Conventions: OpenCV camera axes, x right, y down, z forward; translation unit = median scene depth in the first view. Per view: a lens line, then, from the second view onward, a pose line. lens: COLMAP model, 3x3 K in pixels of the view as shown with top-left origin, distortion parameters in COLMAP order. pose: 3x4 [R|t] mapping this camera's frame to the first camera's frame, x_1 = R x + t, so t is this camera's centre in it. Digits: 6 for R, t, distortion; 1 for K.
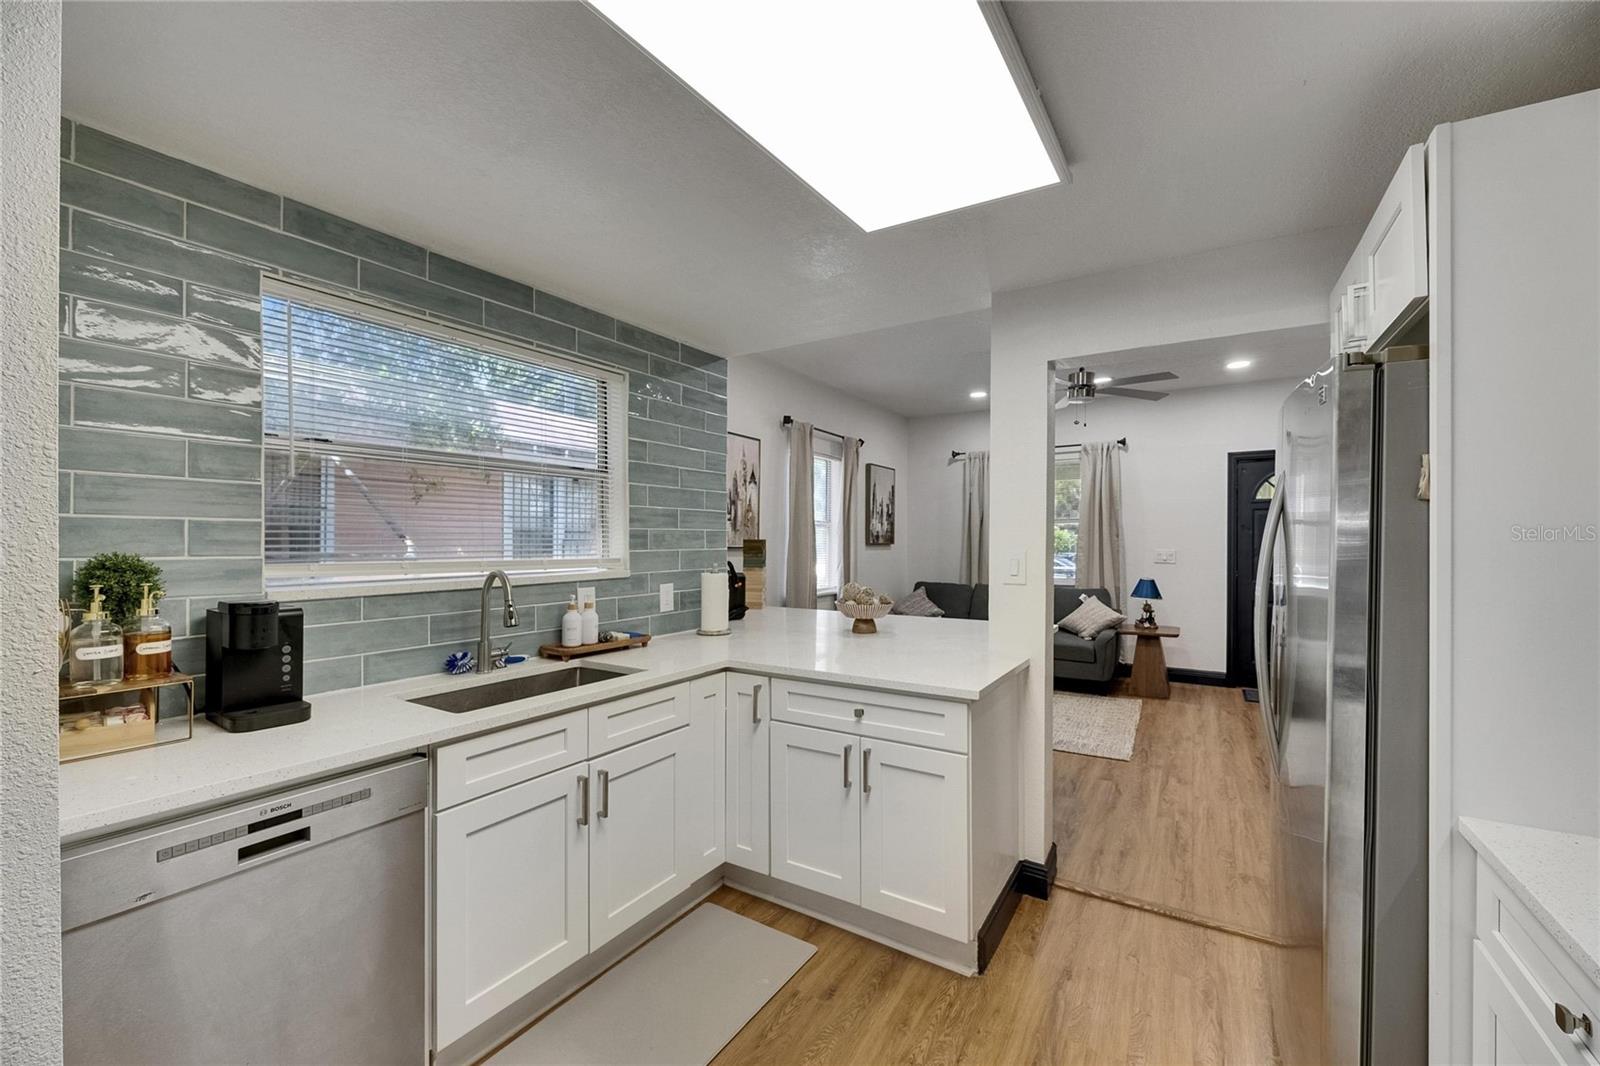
lens RADIAL K [[638.9, 0, 802.0], [0, 638.9, 538.2], [0, 0, 1]] dist [0.007332, -0.003761]
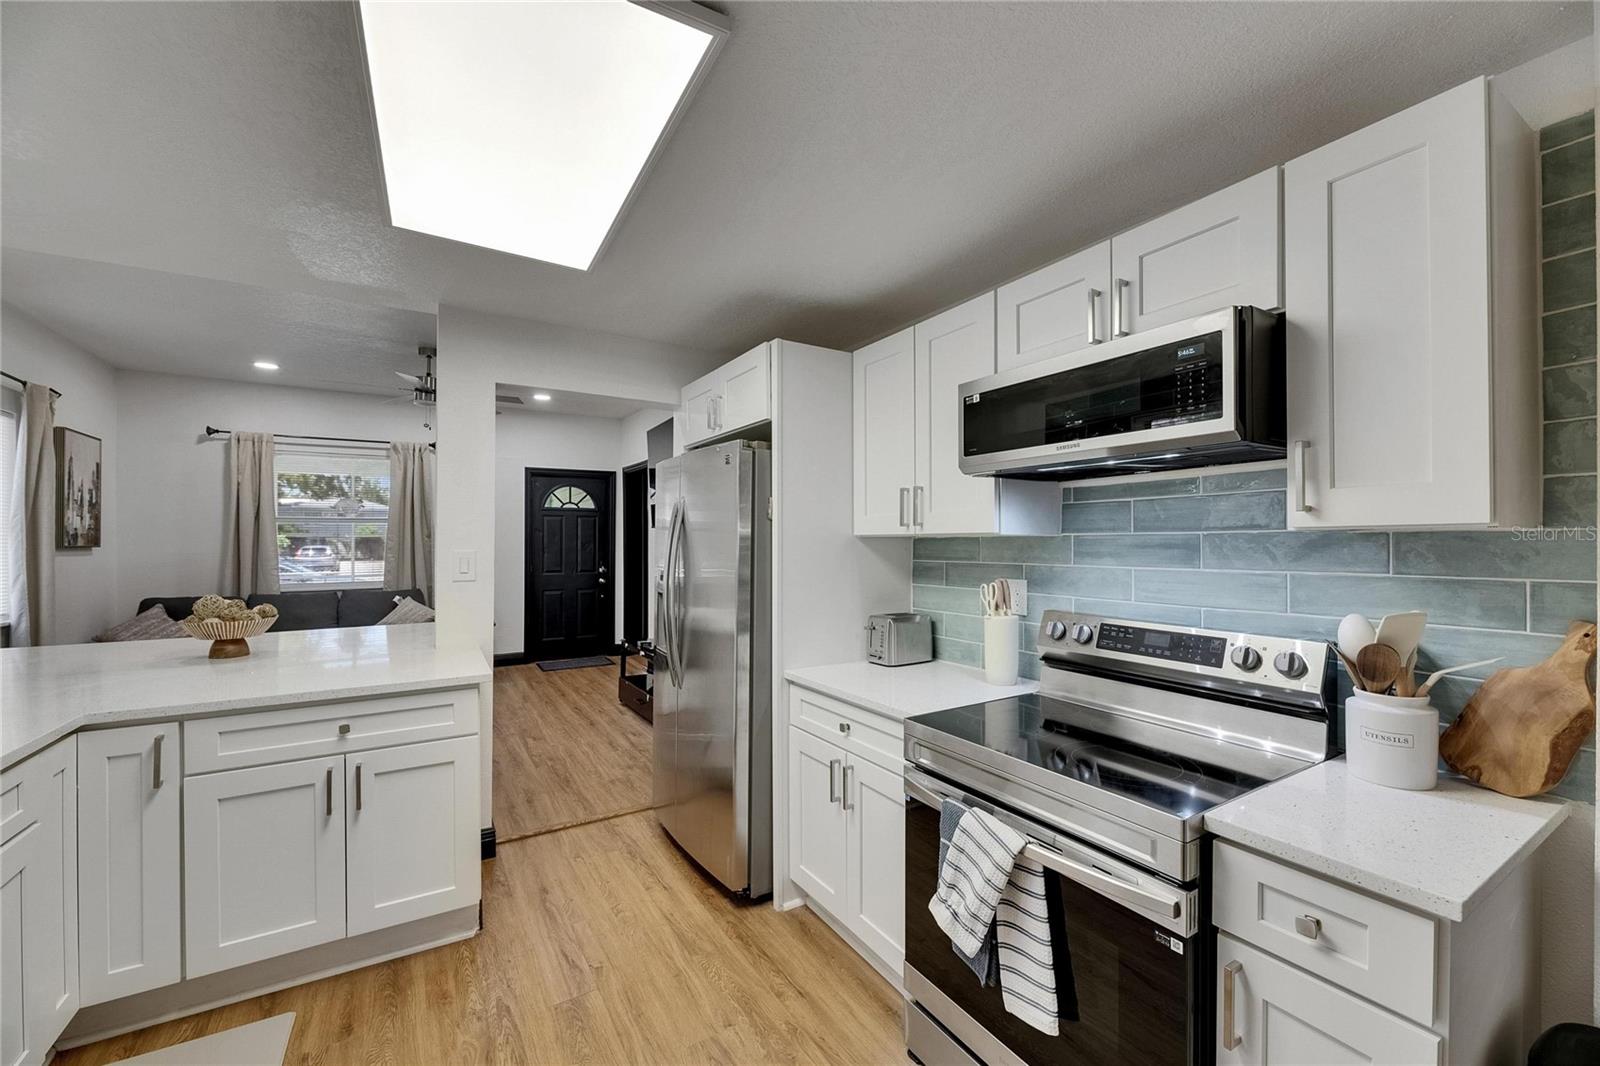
lens RADIAL K [[641.6, 0, 807.8], [0, 641.6, 542.0], [0, 0, 1]] dist [0.001043, -0.000054]
pose [[0.445429, -0.003456, 0.895311, -0.304000], [-0.000723, 0.999991, 0.004220, 0.000565], [-0.895317, -0.002527, 0.445422, -0.003445]]
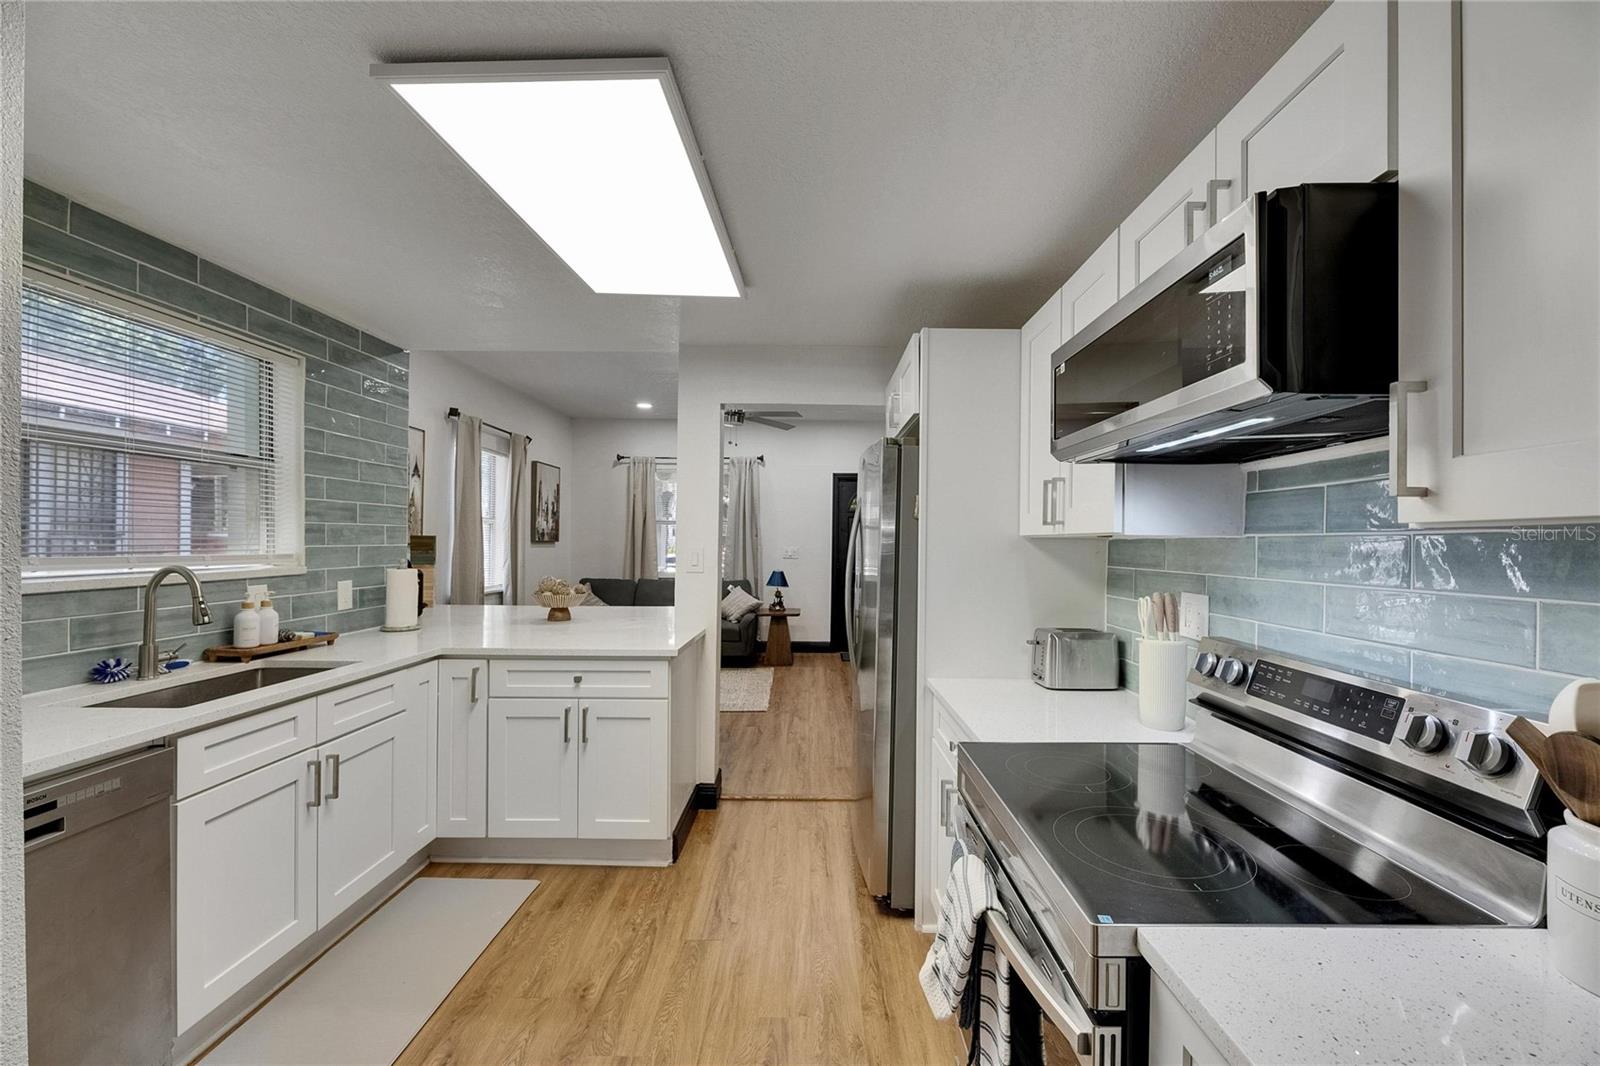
lens RADIAL K [[652.8, 0, 809.5], [0, 652.8, 540.6], [0, 0, 1]] dist [0.001897, -0.000089]
pose [[0.851927, 0.006984, 0.523613, -0.129441], [-0.009970, 0.999946, 0.002884, 0.001269], [-0.523565, -0.007677, 0.851951, -0.196903]]
